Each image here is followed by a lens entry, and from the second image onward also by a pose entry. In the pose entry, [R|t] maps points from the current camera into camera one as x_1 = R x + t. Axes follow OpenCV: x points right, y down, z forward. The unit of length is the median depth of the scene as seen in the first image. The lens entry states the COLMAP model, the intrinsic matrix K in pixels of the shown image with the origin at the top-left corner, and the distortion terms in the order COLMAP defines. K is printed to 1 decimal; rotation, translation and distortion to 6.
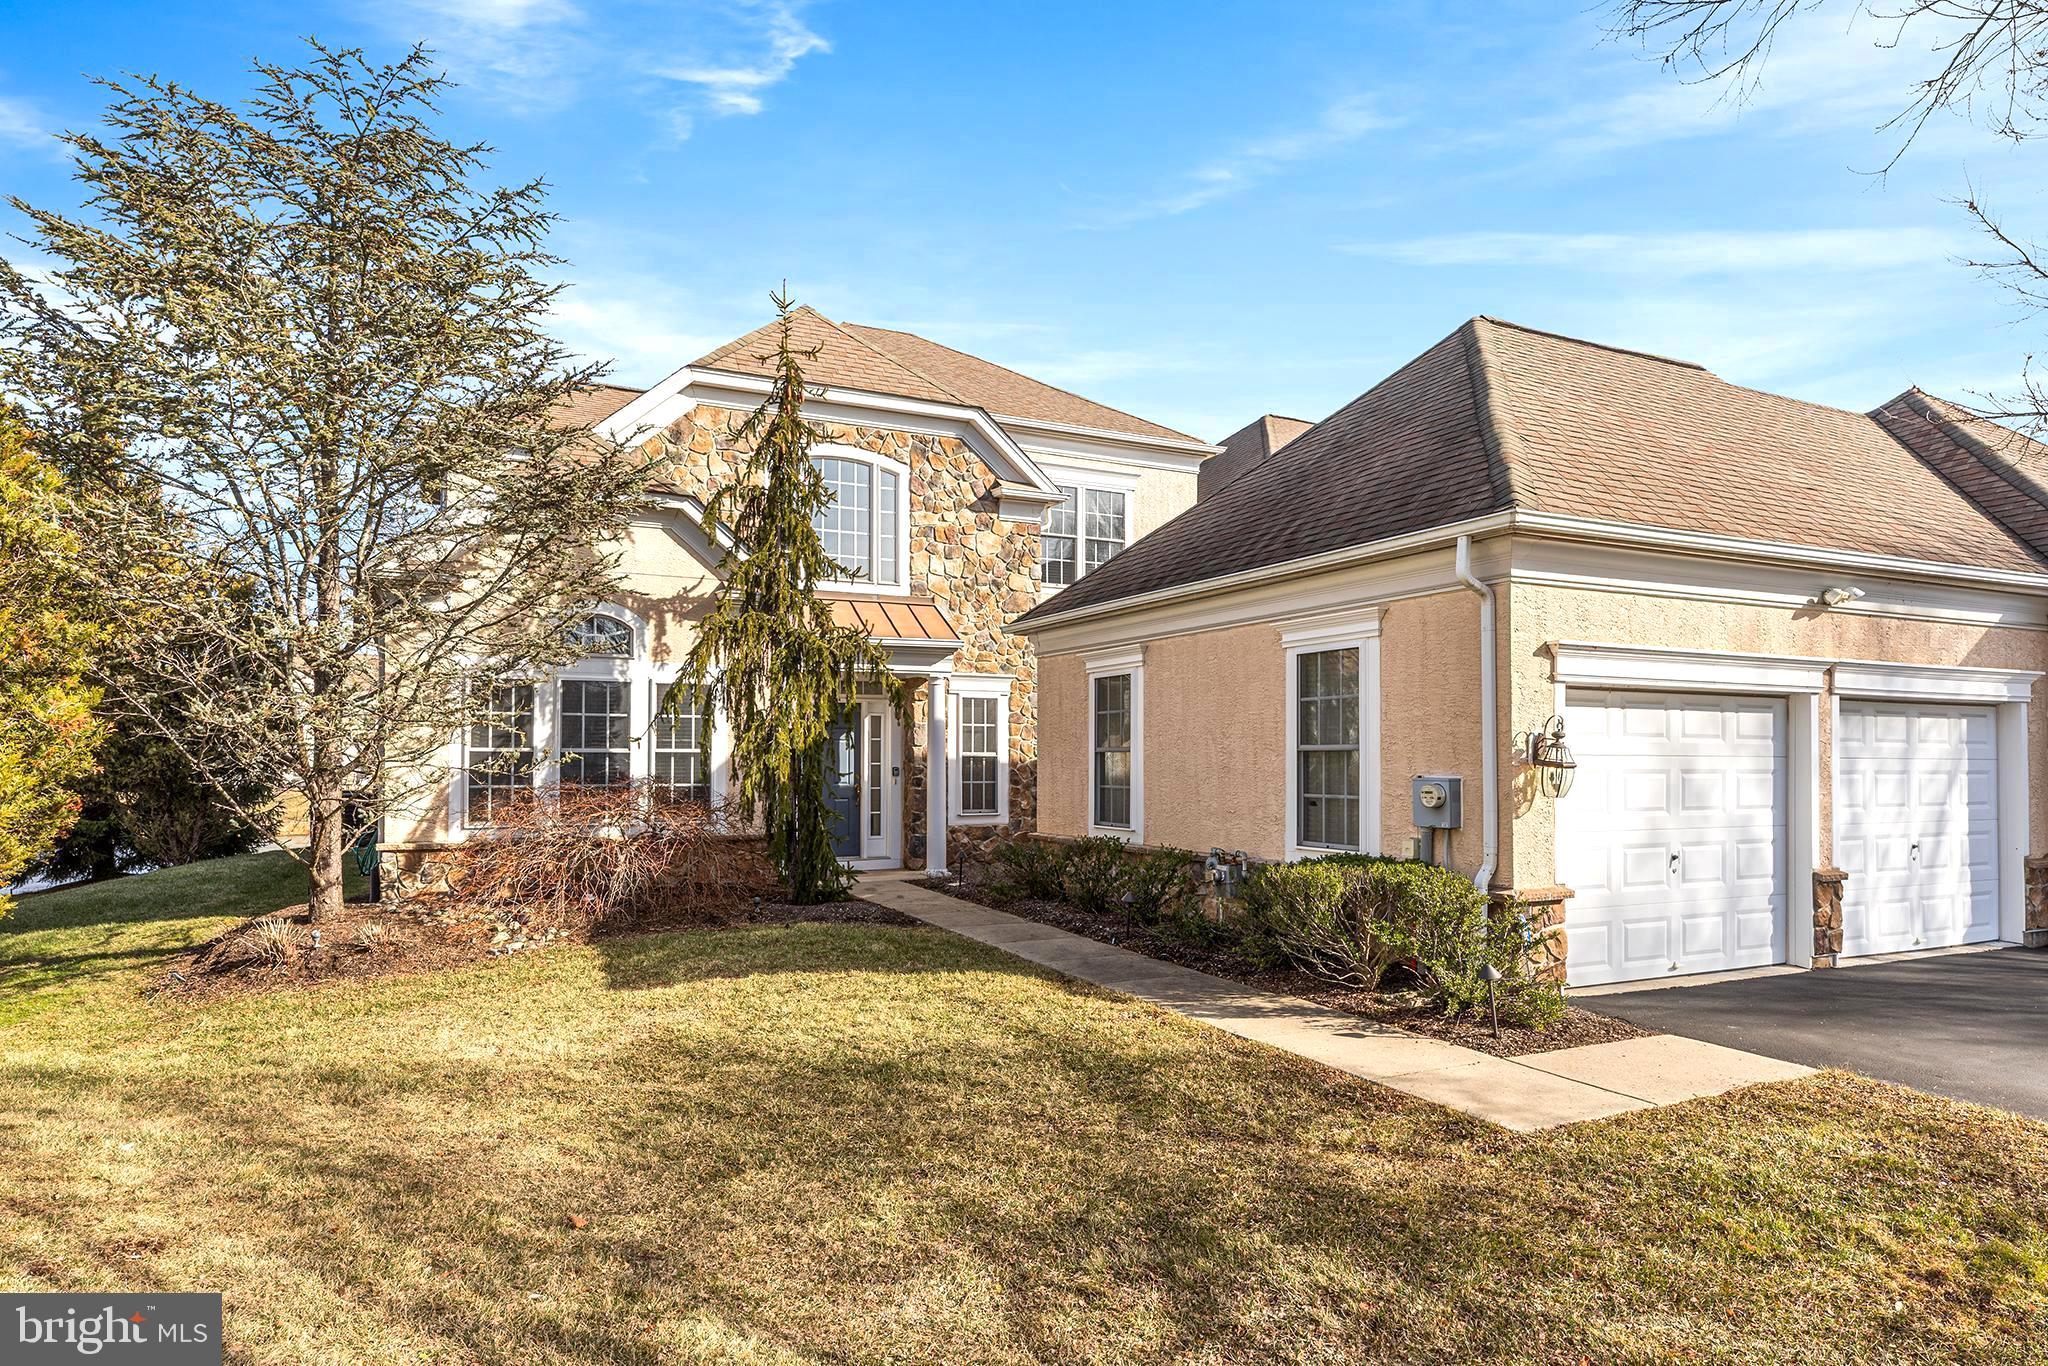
lens RADIAL K [[1199.9, 0, 1027.0], [0, 1199.9, 745.0], [0, 0, 1]] dist [-0.003236, -0.000750]
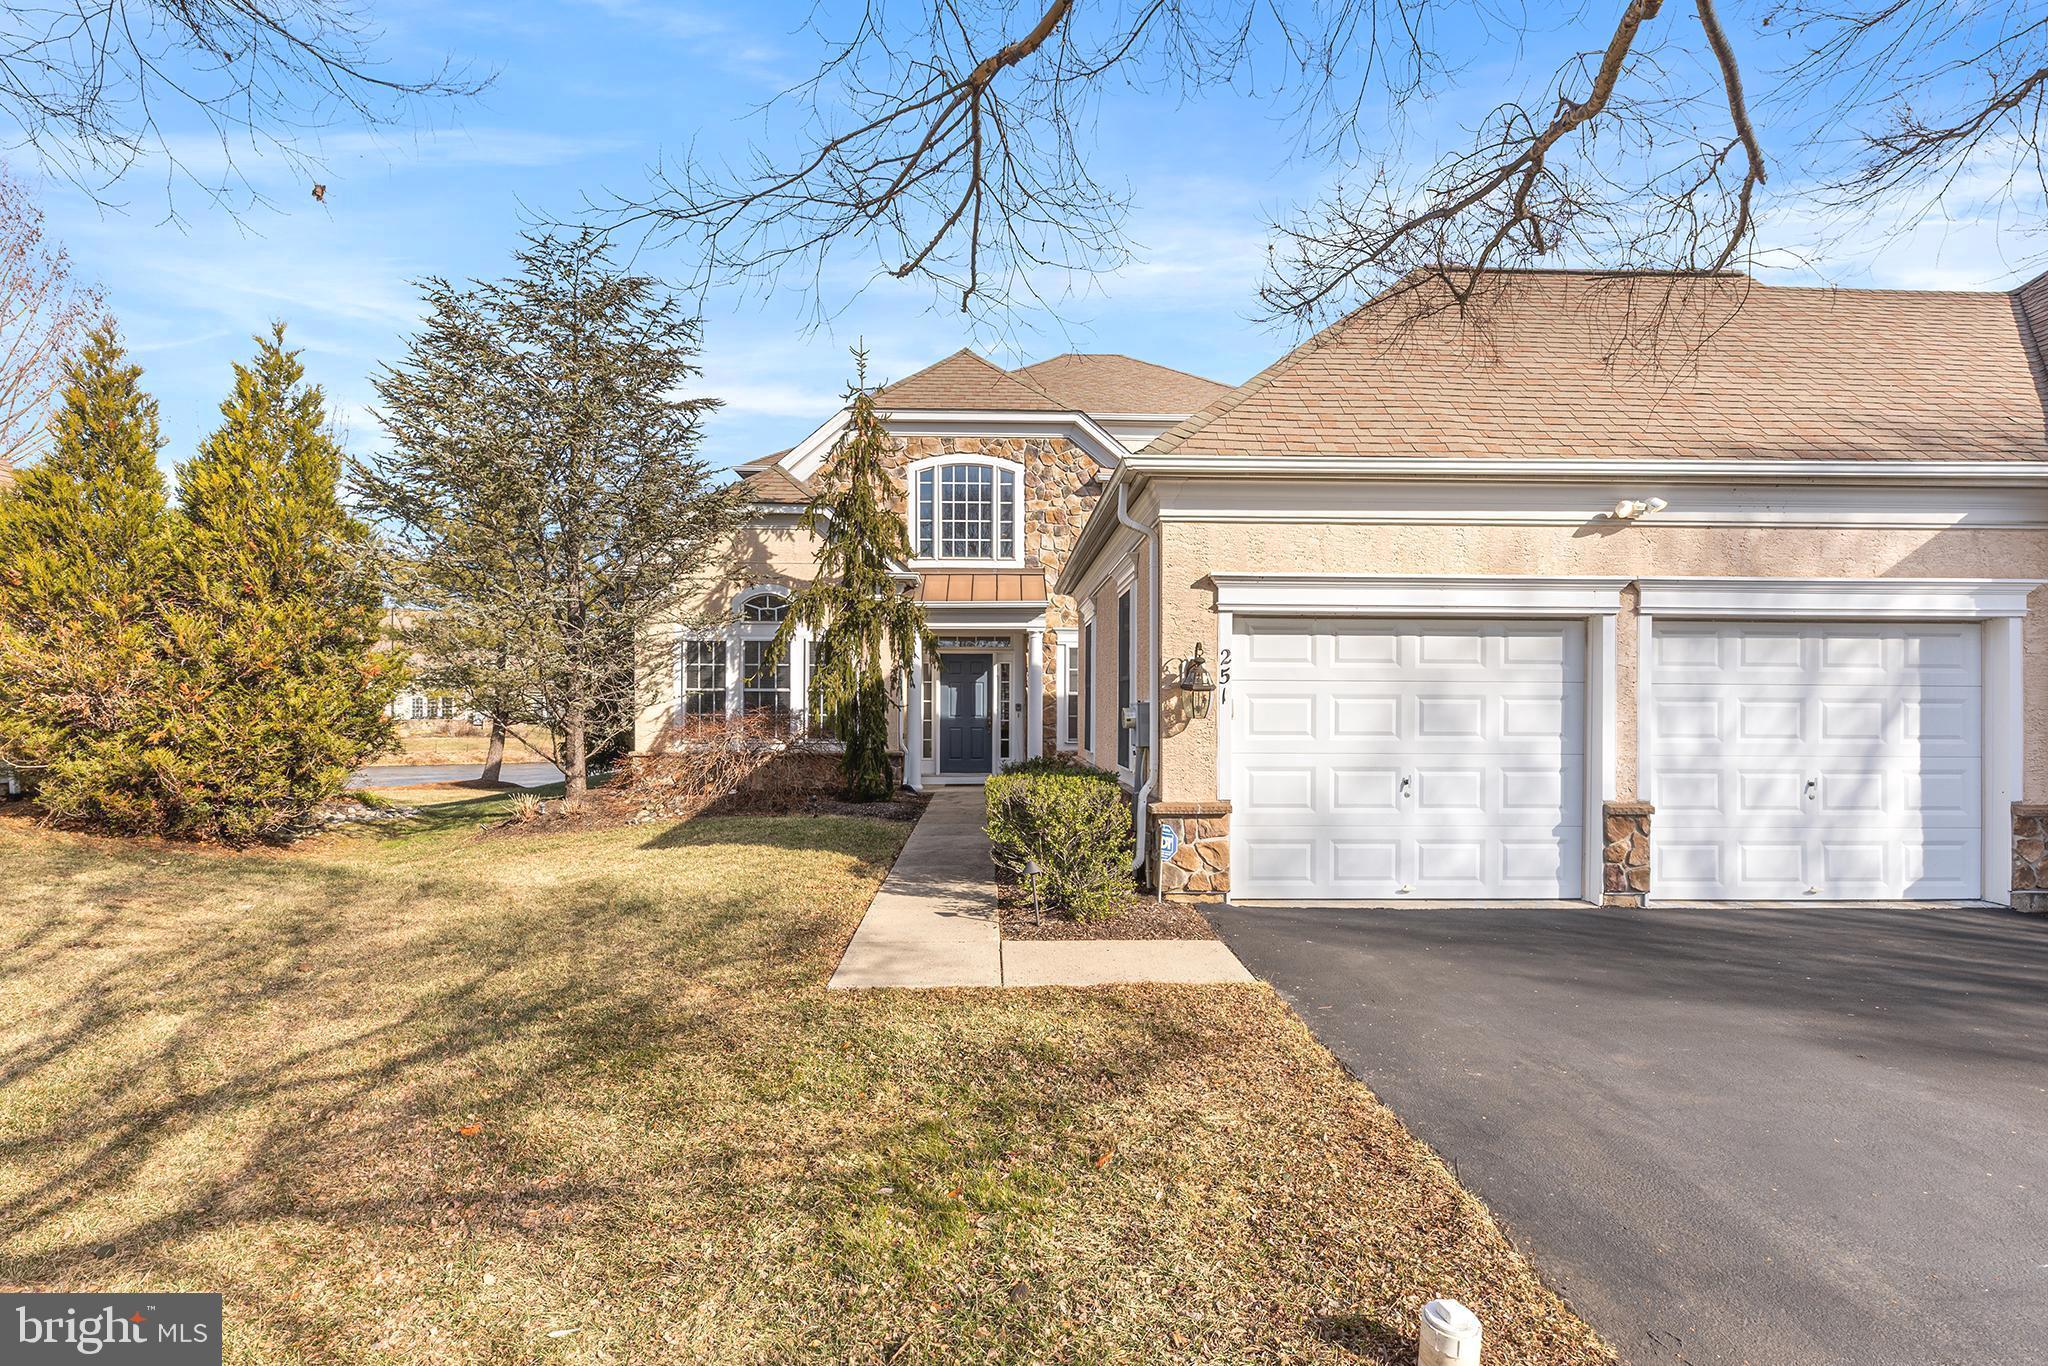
lens RADIAL K [[966.8, 0, 1021.5], [0, 966.8, 715.1], [0, 0, 1]] dist [-0.002820, -0.000775]
pose [[0.910726, 0.004408, -0.412988, 0.544133], [0.003753, 0.999813, 0.018949, 0.019578], [0.412995, -0.018807, 0.910539, 0.116407]]
